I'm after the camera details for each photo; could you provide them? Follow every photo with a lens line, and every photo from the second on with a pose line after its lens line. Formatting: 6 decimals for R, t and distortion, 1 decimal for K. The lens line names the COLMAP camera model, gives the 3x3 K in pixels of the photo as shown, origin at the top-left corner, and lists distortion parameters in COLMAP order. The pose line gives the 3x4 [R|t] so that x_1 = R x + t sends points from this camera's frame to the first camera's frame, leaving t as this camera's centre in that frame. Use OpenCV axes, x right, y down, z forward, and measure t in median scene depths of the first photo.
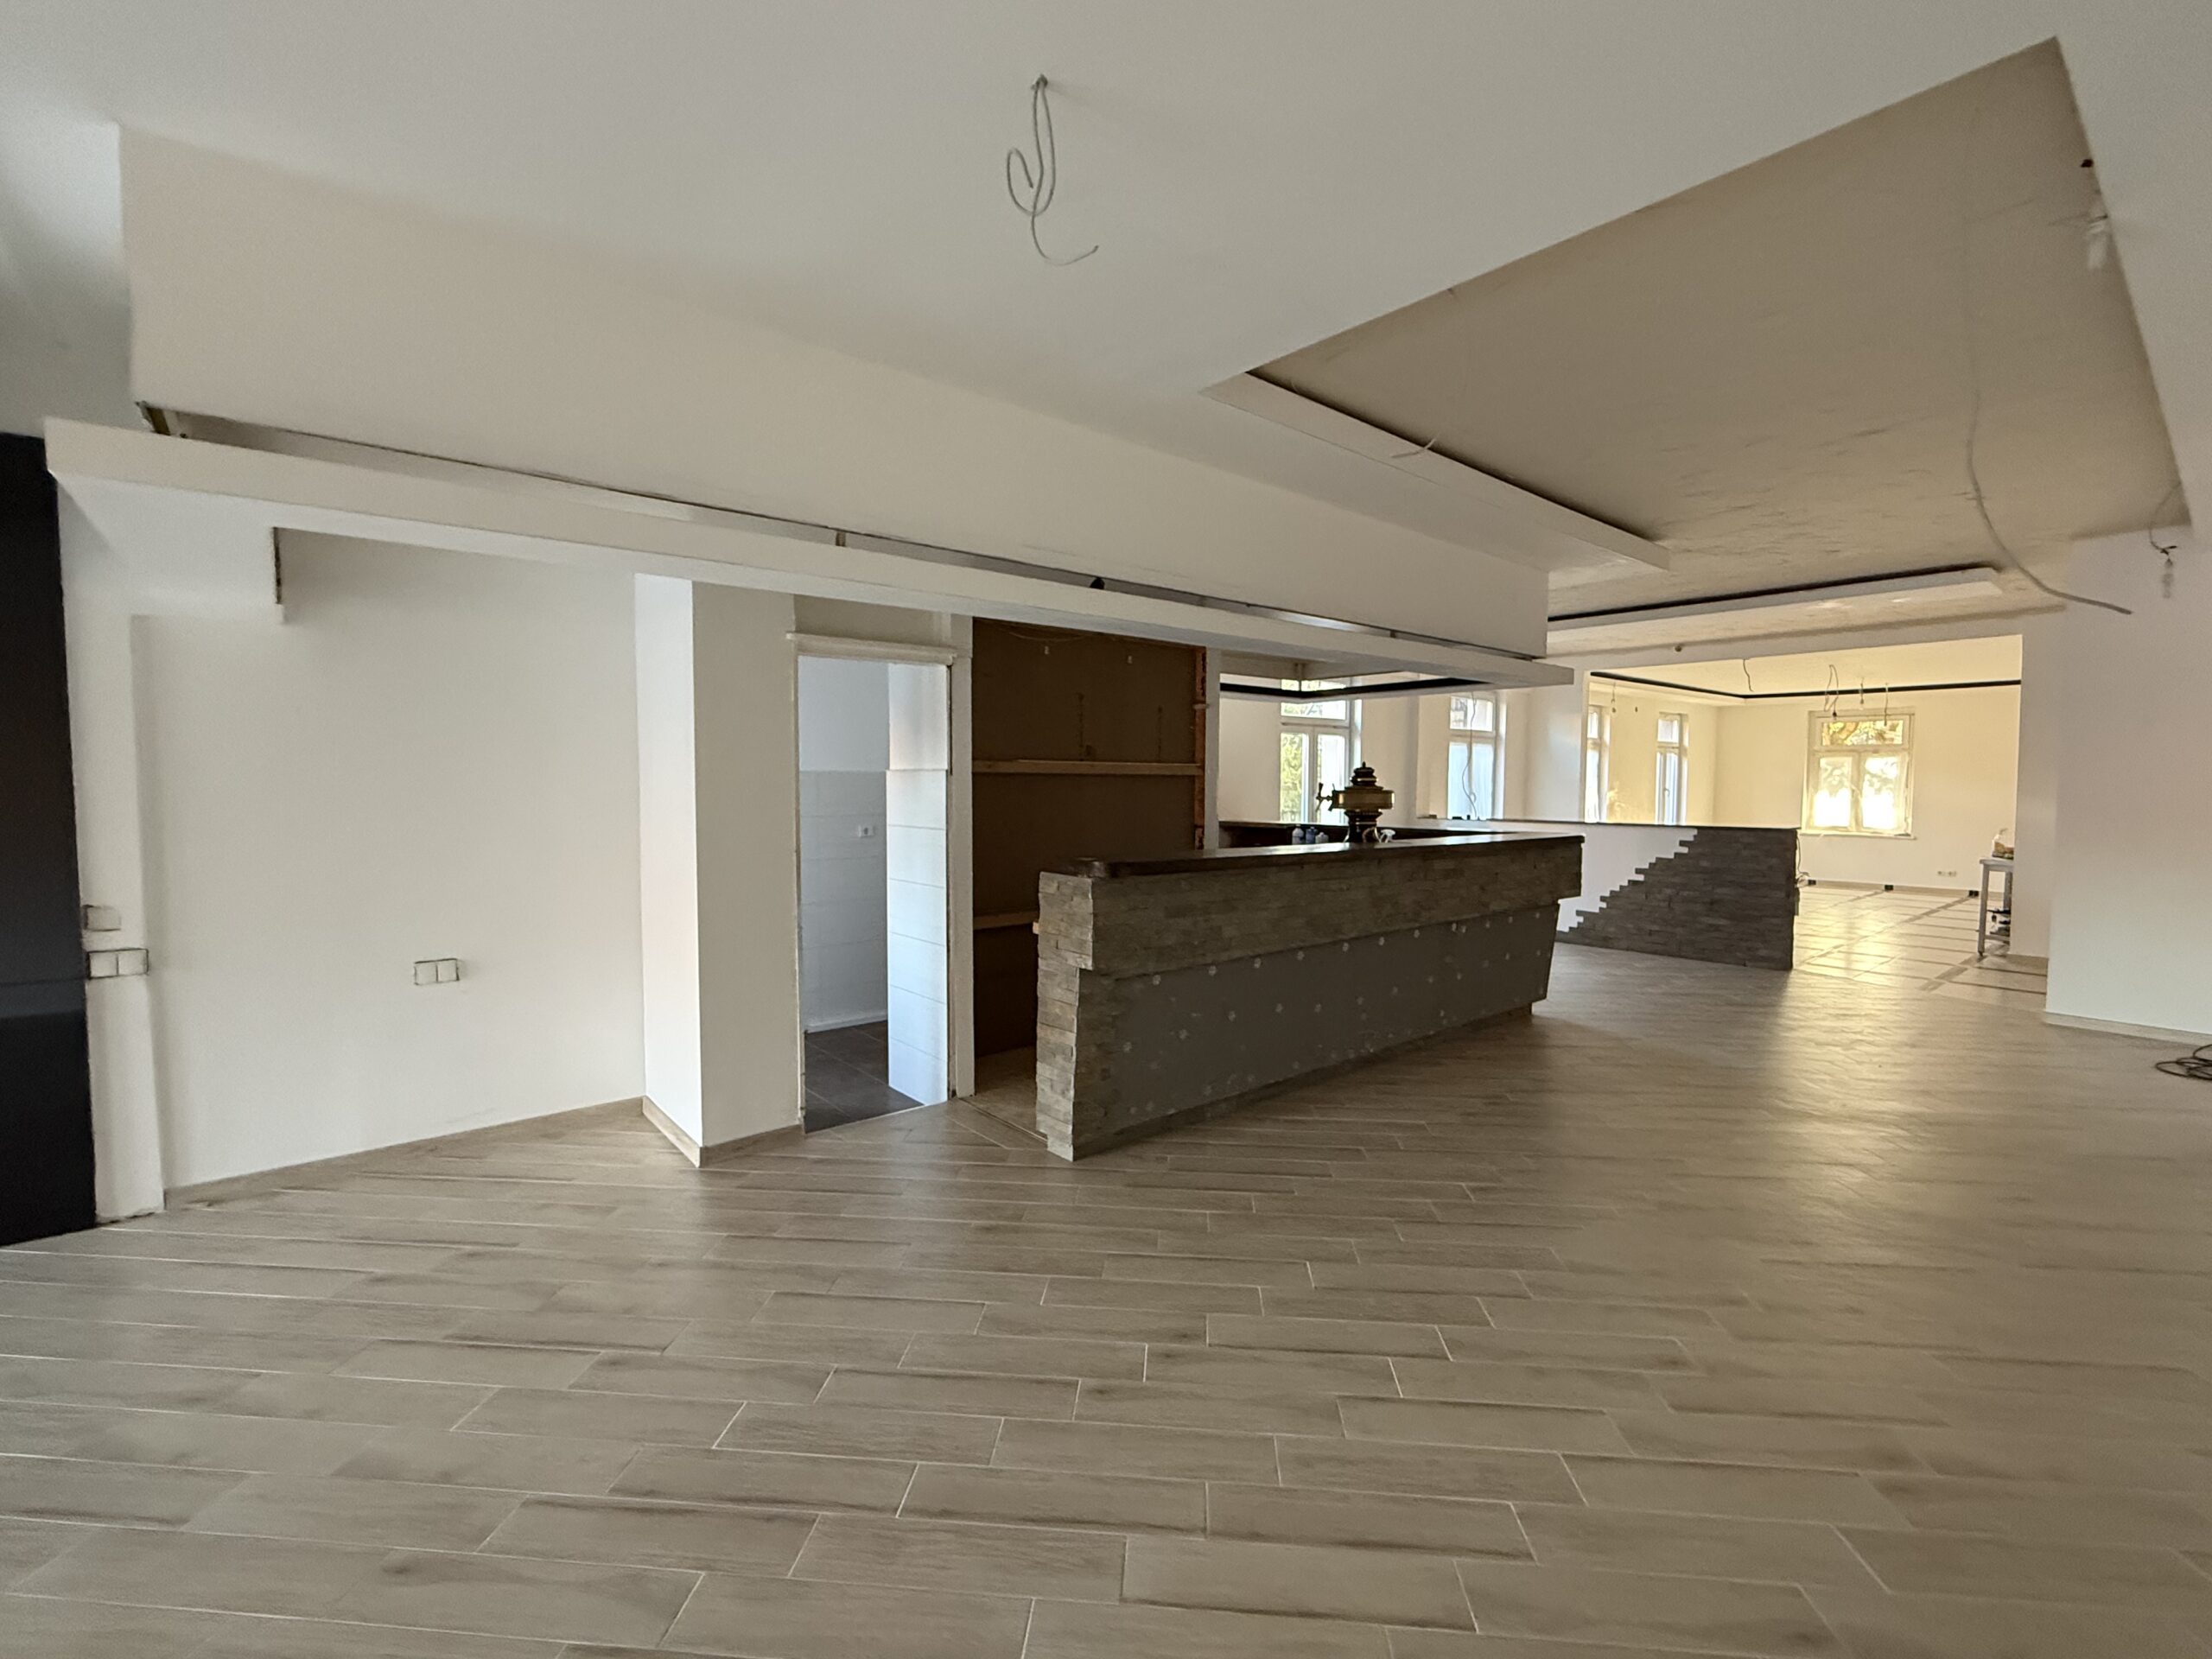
lens RADIAL K [[1011.8, 0, 1106.0], [0, 1011.8, 829.5], [0, 0, 1]] dist [0.000017, -0.000020]
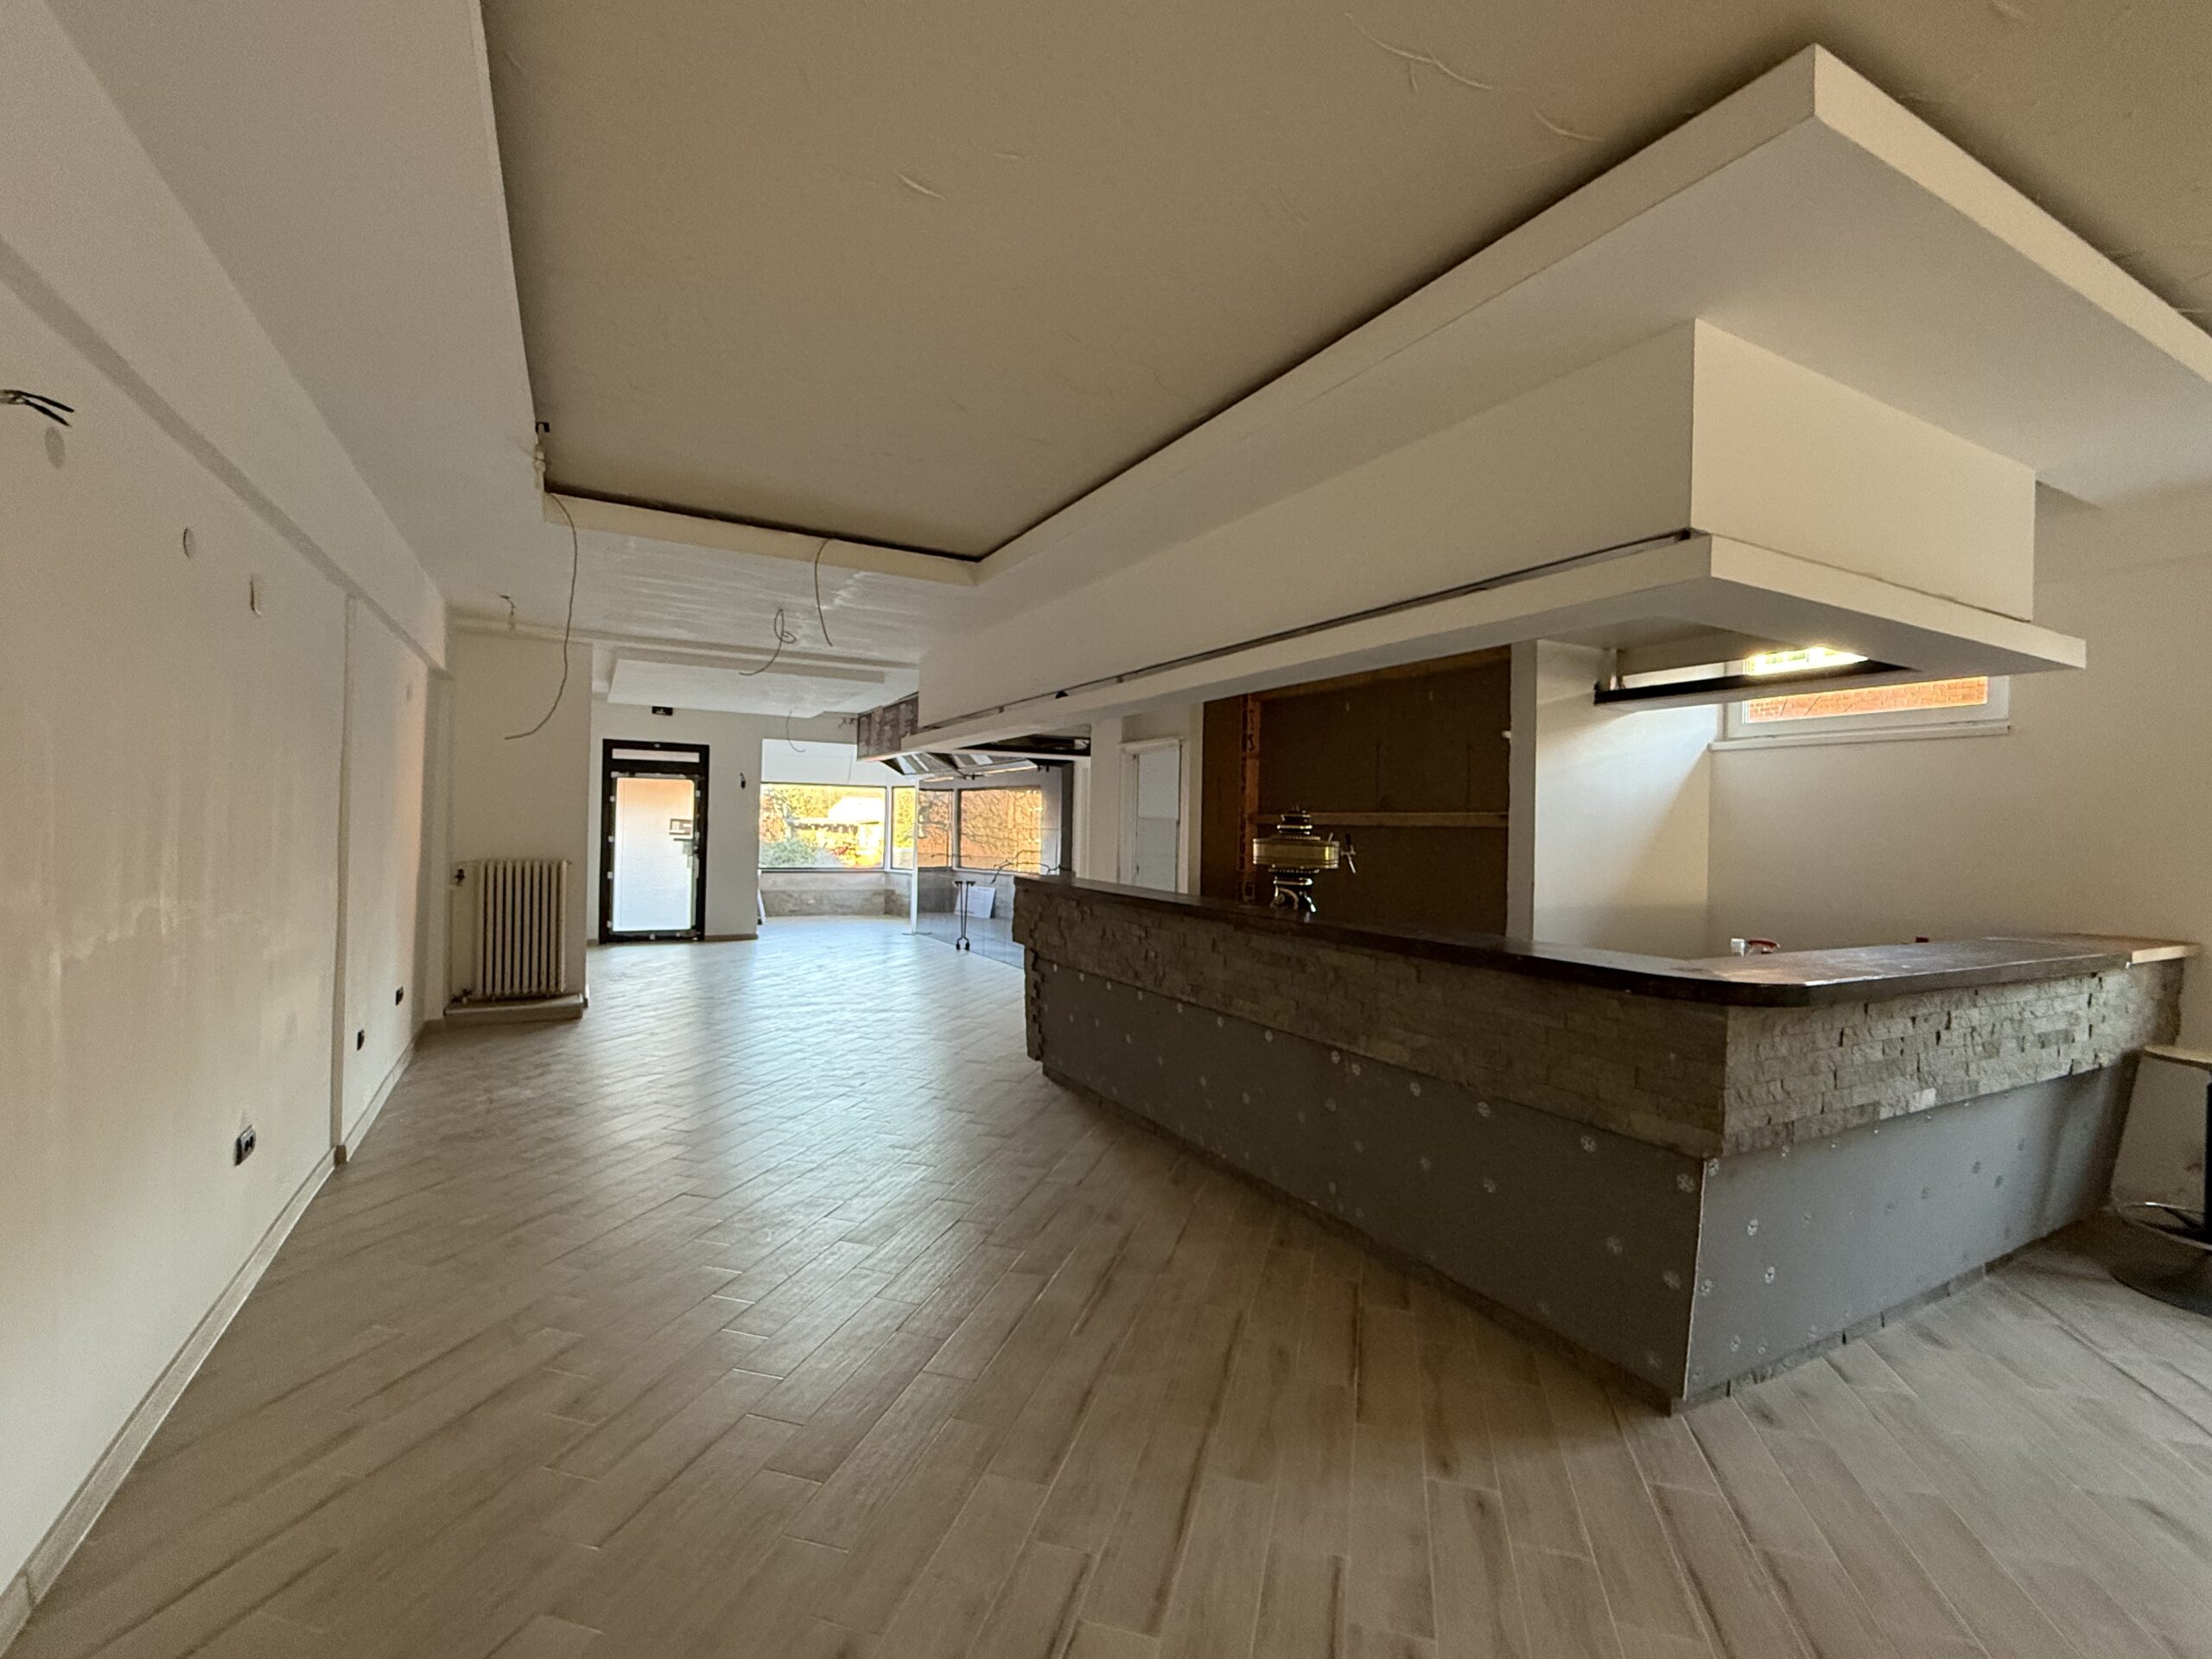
lens RADIAL K [[1011.8, 0, 1106.0], [0, 1011.8, 829.5], [0, 0, 1]] dist [0.000017, -0.000020]
pose [[-0.160442, 0.014785, -0.986935, 1.030906], [-0.071204, 0.997109, 0.026512, -0.061545], [0.984474, 0.074527, -0.158925, 0.945365]]
